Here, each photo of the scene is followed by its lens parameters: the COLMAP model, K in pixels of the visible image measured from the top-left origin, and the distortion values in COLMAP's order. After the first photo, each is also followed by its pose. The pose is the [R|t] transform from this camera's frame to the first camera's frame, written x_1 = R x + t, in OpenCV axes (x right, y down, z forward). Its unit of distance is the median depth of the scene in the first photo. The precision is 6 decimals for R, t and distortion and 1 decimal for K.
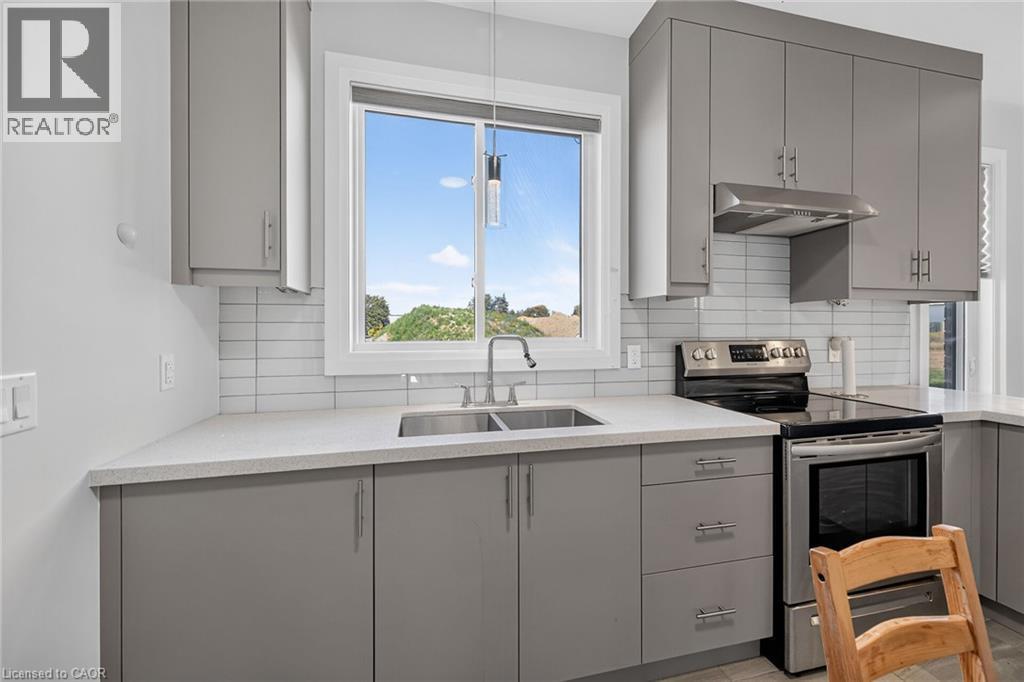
lens RADIAL K [[404.5, 0, 520.5], [0, 404.5, 330.2], [0, 0, 1]] dist [0.002840, -0.001353]
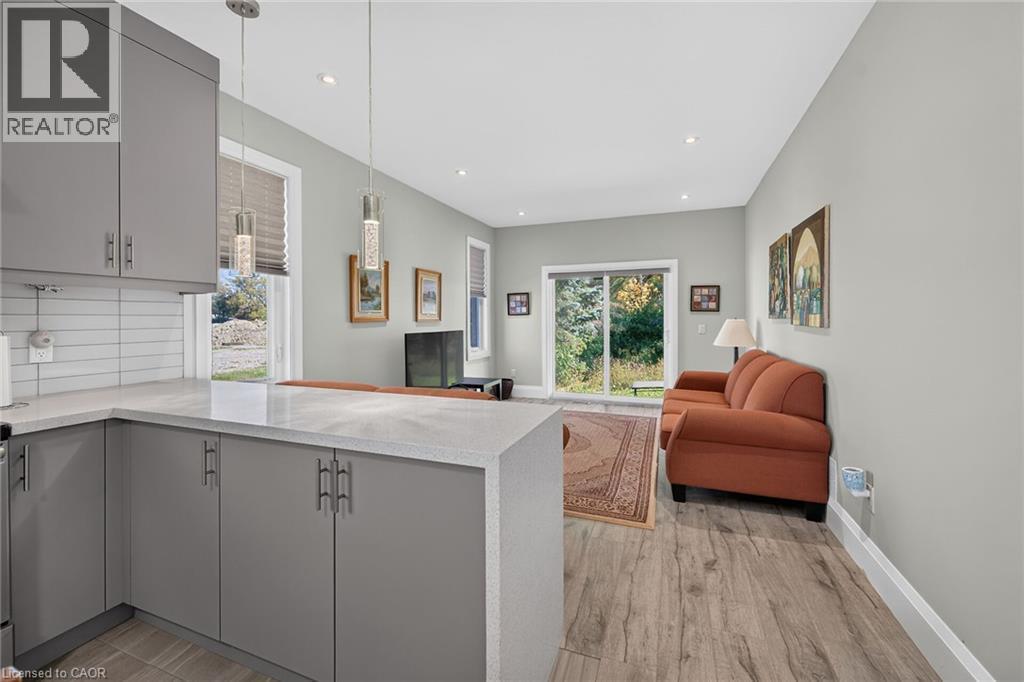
lens RADIAL K [[404.5, 0, 508.7], [0, 404.5, 321.7], [0, 0, 1]] dist [0.002840, -0.001353]
pose [[0.581205, -0.007730, 0.813721, 0.771666], [0.006560, 0.999967, 0.004814, 0.000940], [-0.813731, 0.002540, 0.581236, -0.240424]]
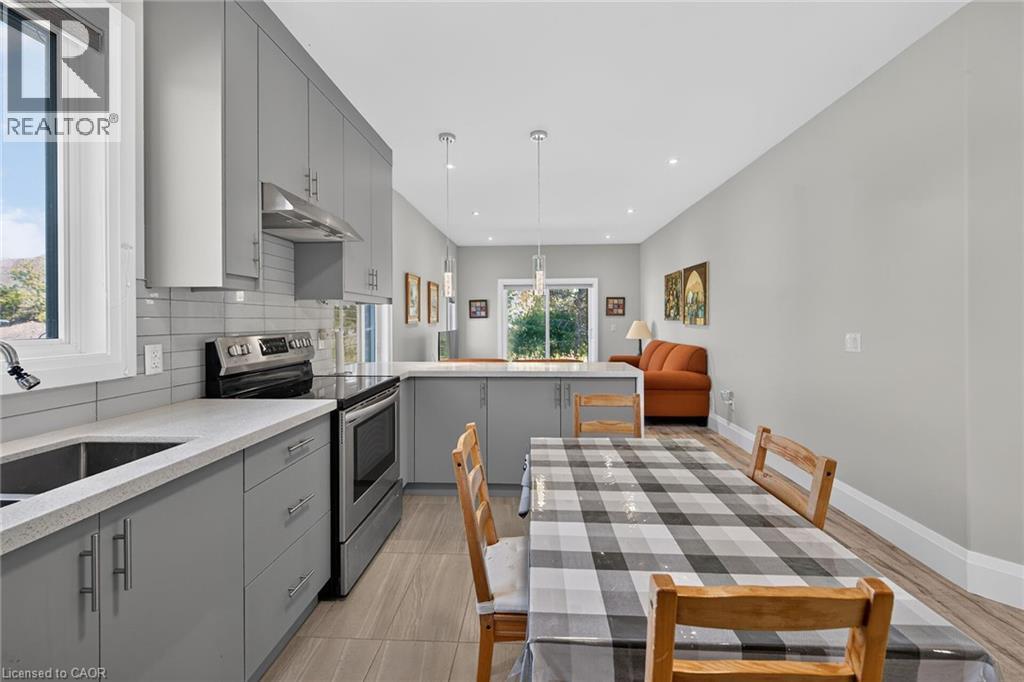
lens RADIAL K [[404.5, 0, 508.8], [0, 404.5, 323.4], [0, 0, 1]] dist [0.002840, -0.001353]
pose [[0.298798, -0.008783, 0.954276, -0.276131], [0.008616, 0.999942, 0.006505, -0.004612], [-0.954277, 0.006279, 0.298857, 0.093528]]
